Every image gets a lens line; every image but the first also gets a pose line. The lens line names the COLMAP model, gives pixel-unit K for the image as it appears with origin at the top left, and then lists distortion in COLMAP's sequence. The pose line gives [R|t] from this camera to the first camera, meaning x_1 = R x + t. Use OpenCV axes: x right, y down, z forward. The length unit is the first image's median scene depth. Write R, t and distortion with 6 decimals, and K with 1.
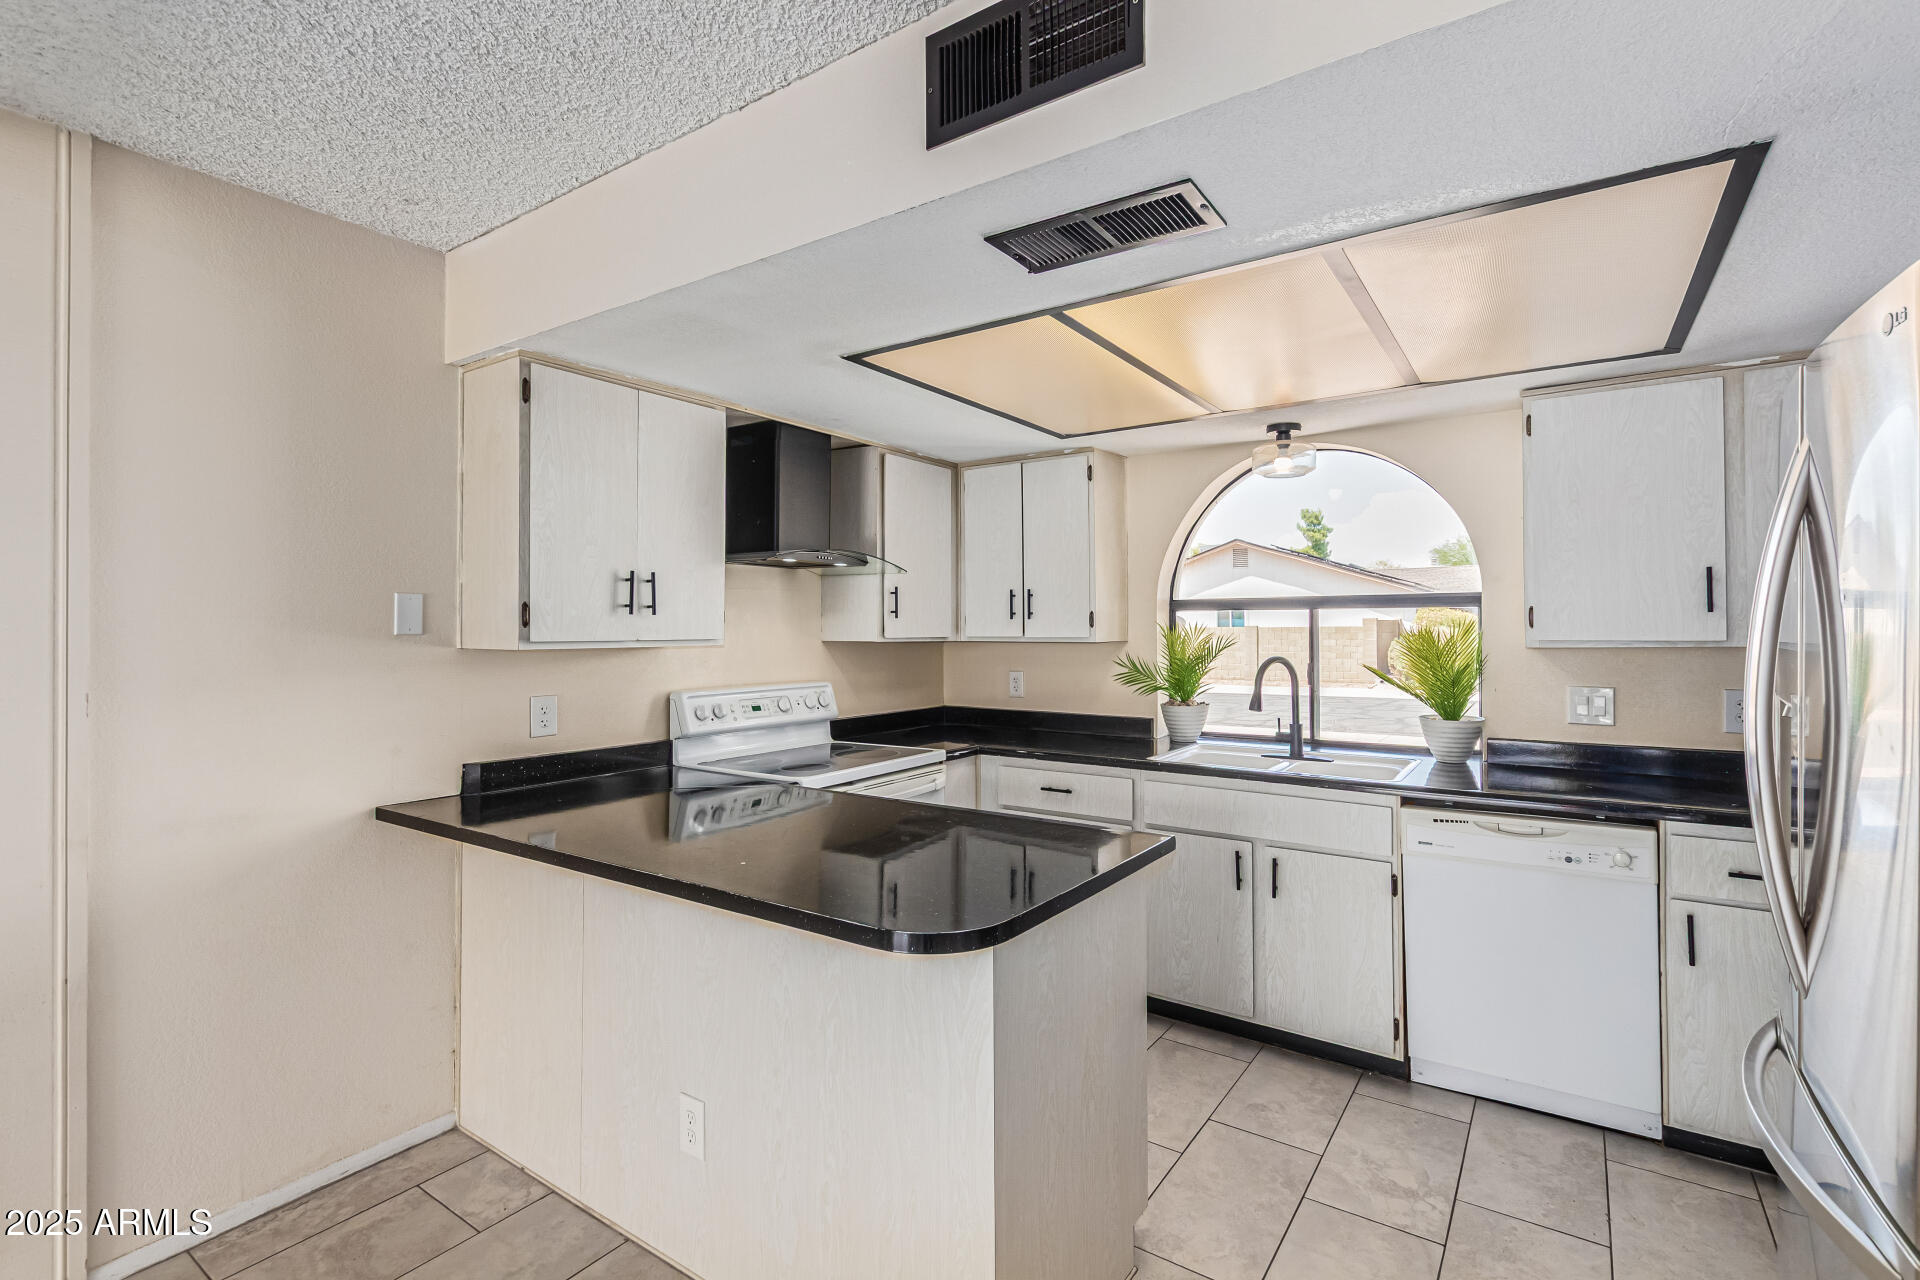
lens RADIAL K [[890.1, 0, 956.6], [0, 890.1, 618.3], [0, 0, 1]] dist [0.001552, 0.000049]
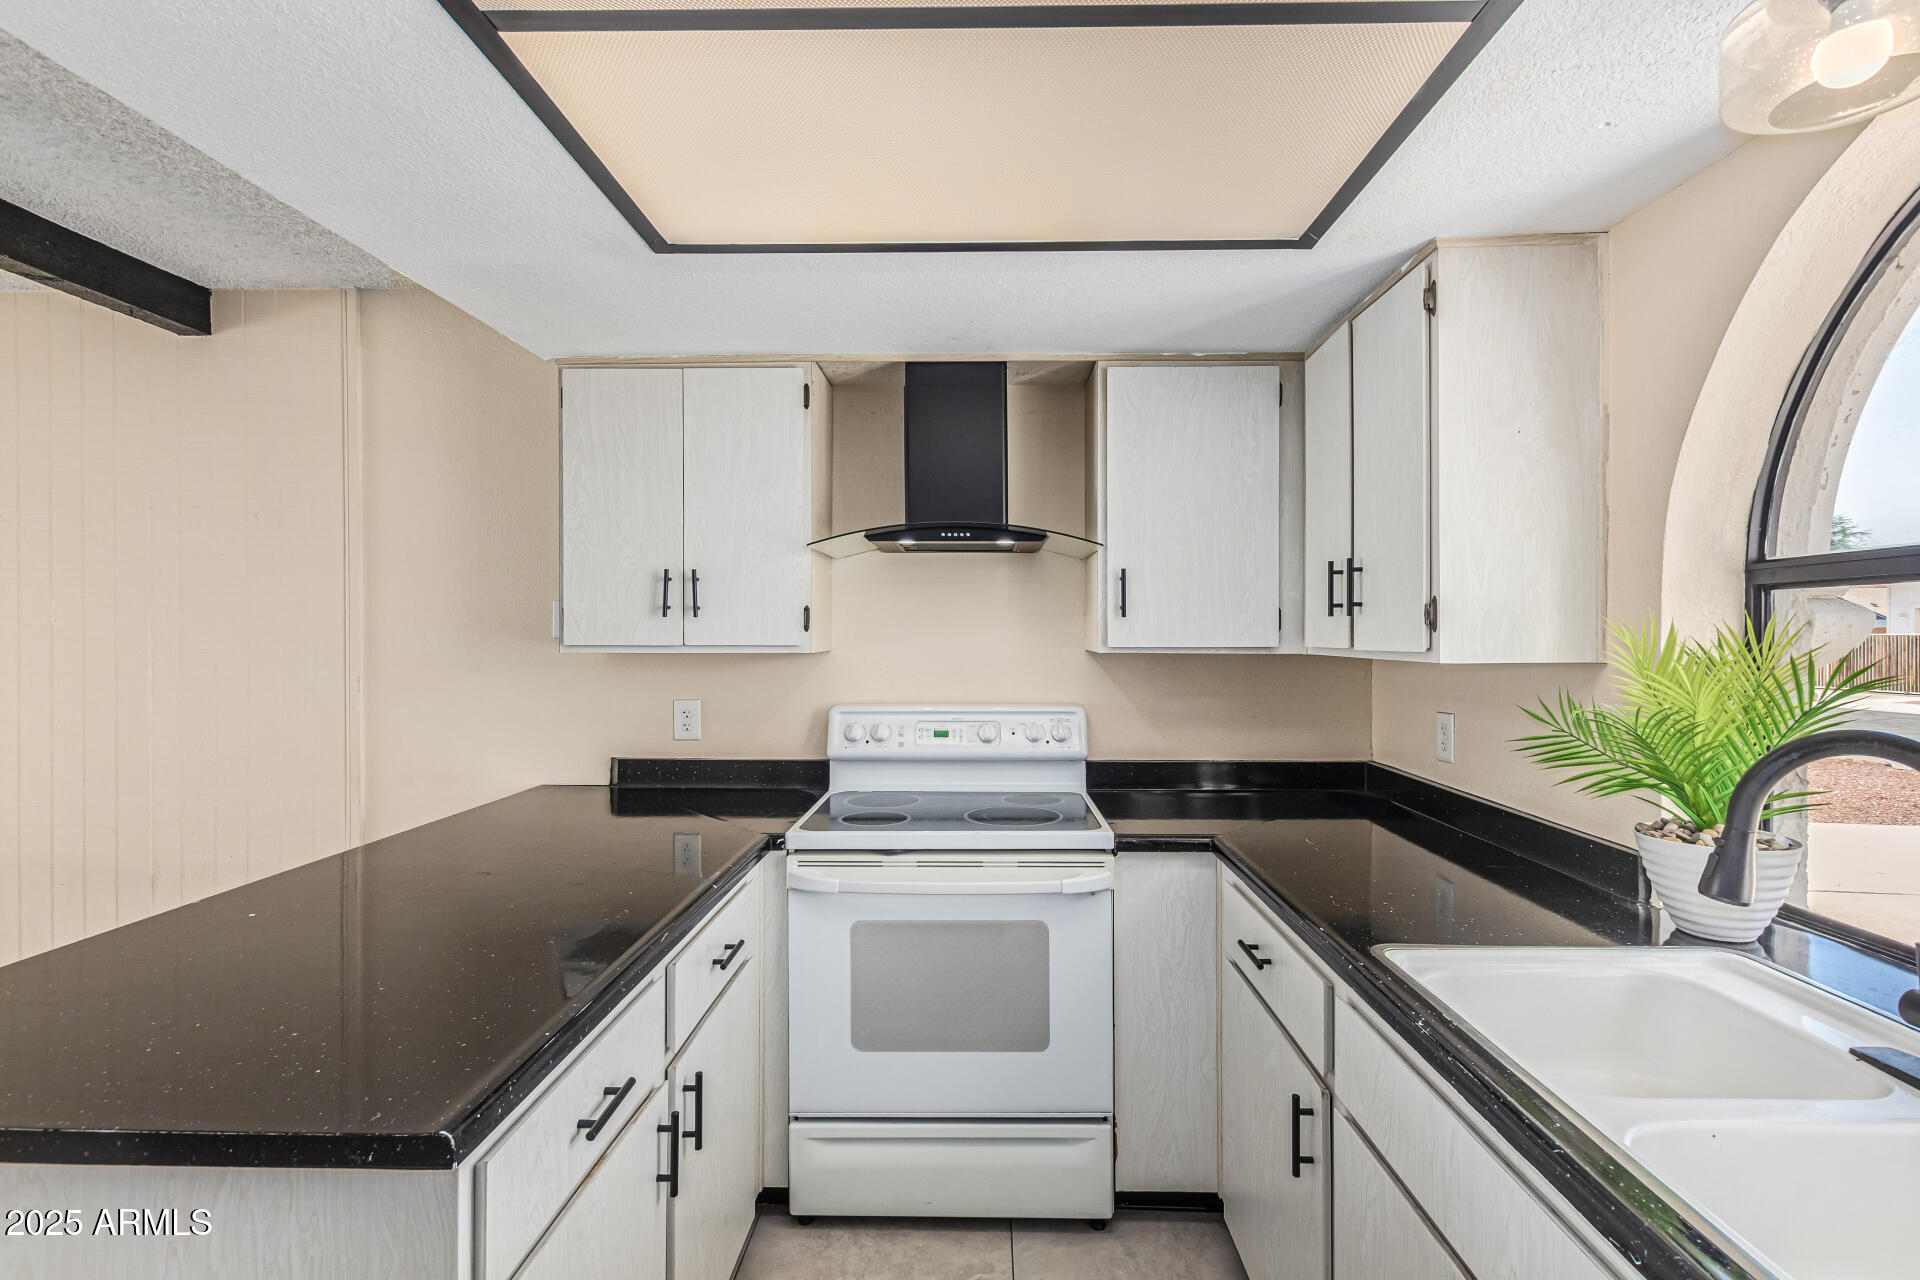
lens RADIAL K [[893.1, 0, 967.8], [0, 893.1, 632.2], [0, 0, 1]] dist [0.001328, 0.000214]
pose [[0.554379, 0.003695, -0.832256, 0.485145], [0.009130, 0.999903, 0.010521, 0.003709], [0.832214, -0.013431, 0.554291, 0.637476]]
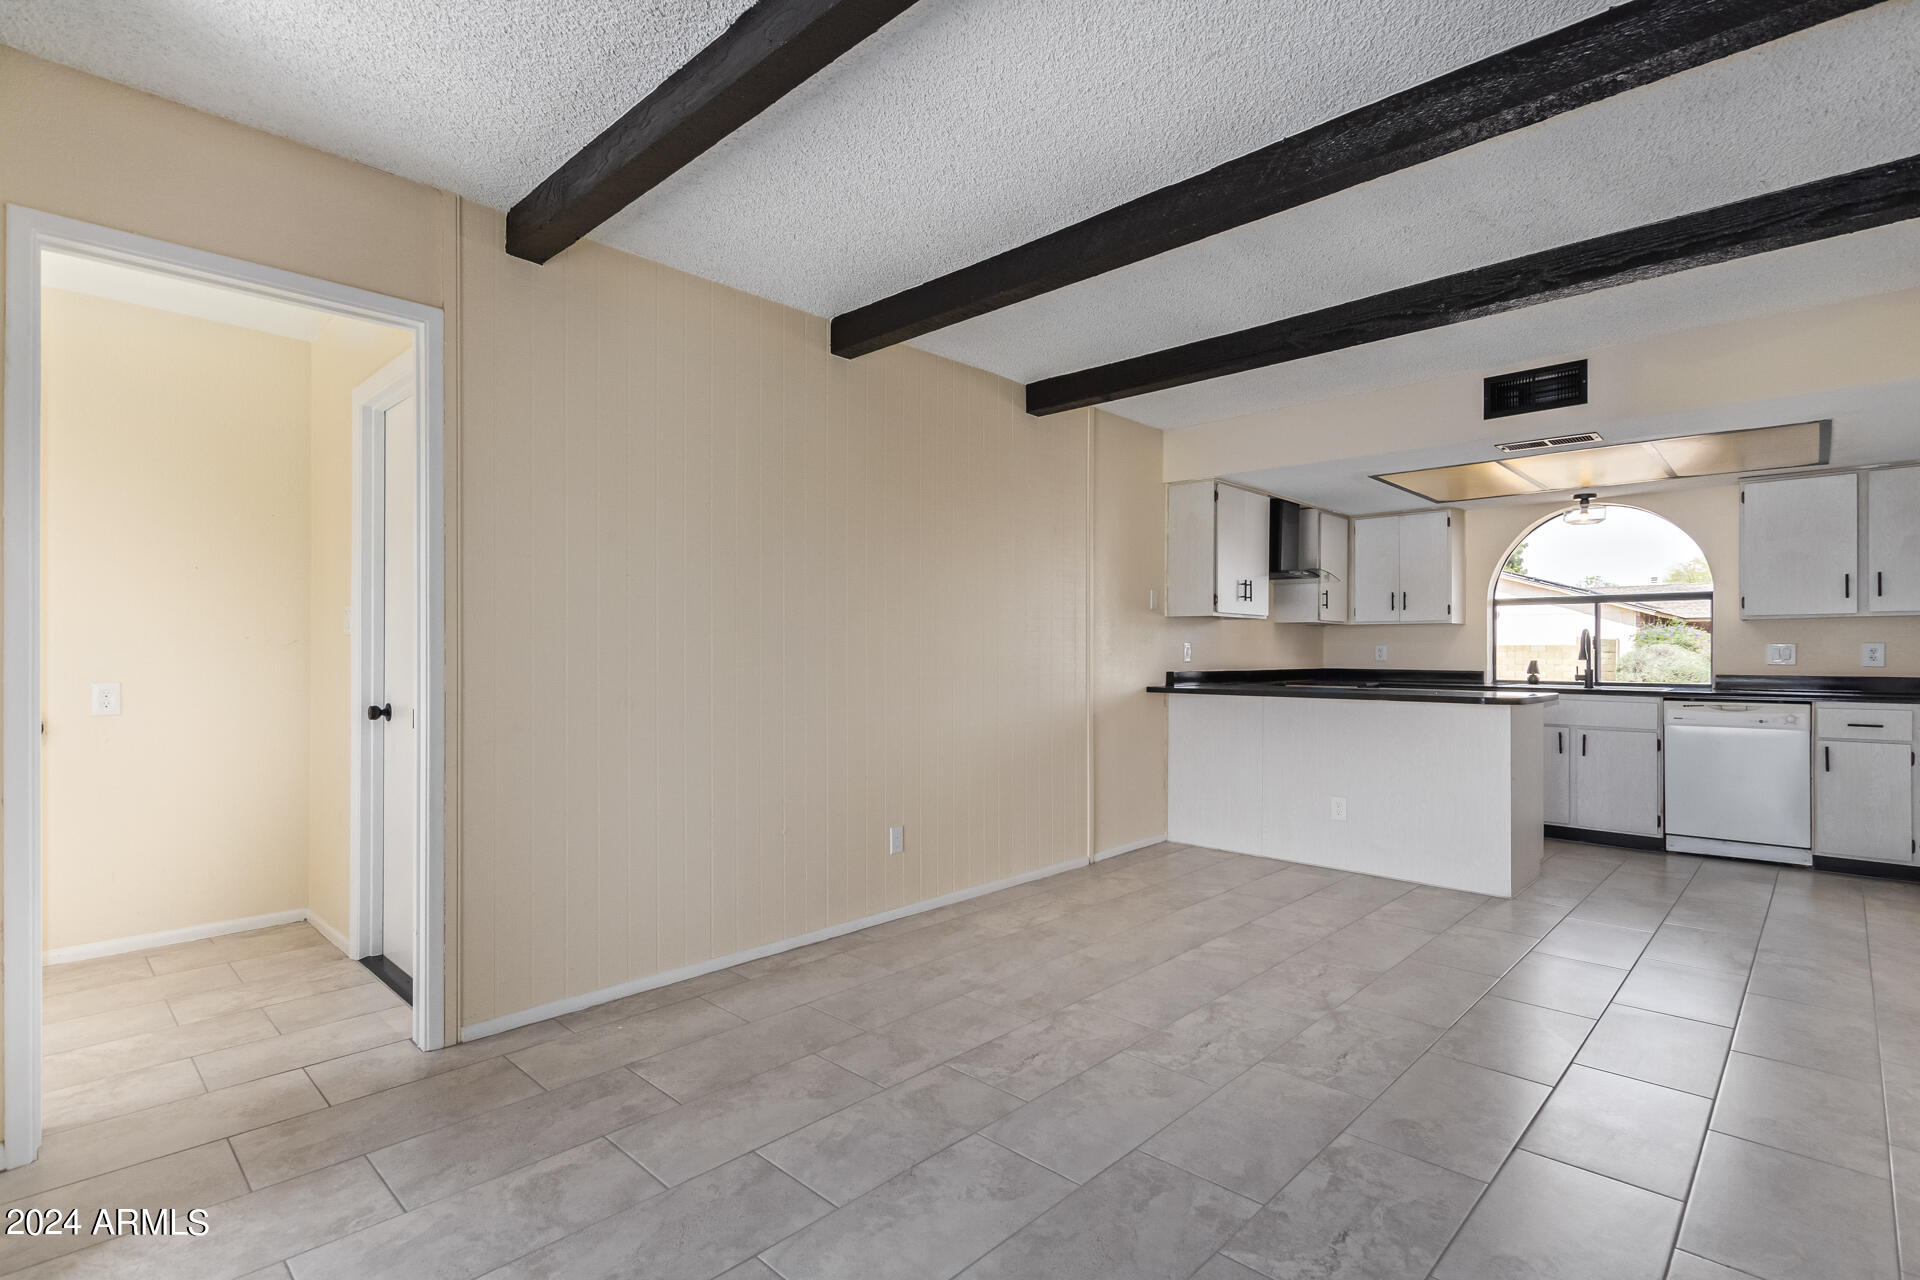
lens RADIAL K [[908.0, 0, 944.0], [0, 908.0, 647.4], [0, 0, 1]] dist [0.002196, 0.000577]
pose [[0.986215, 0.006430, -0.165344, -0.596105], [-0.005260, 0.999958, 0.007510, 0.076645], [0.165385, -0.006537, 0.986207, -1.001358]]
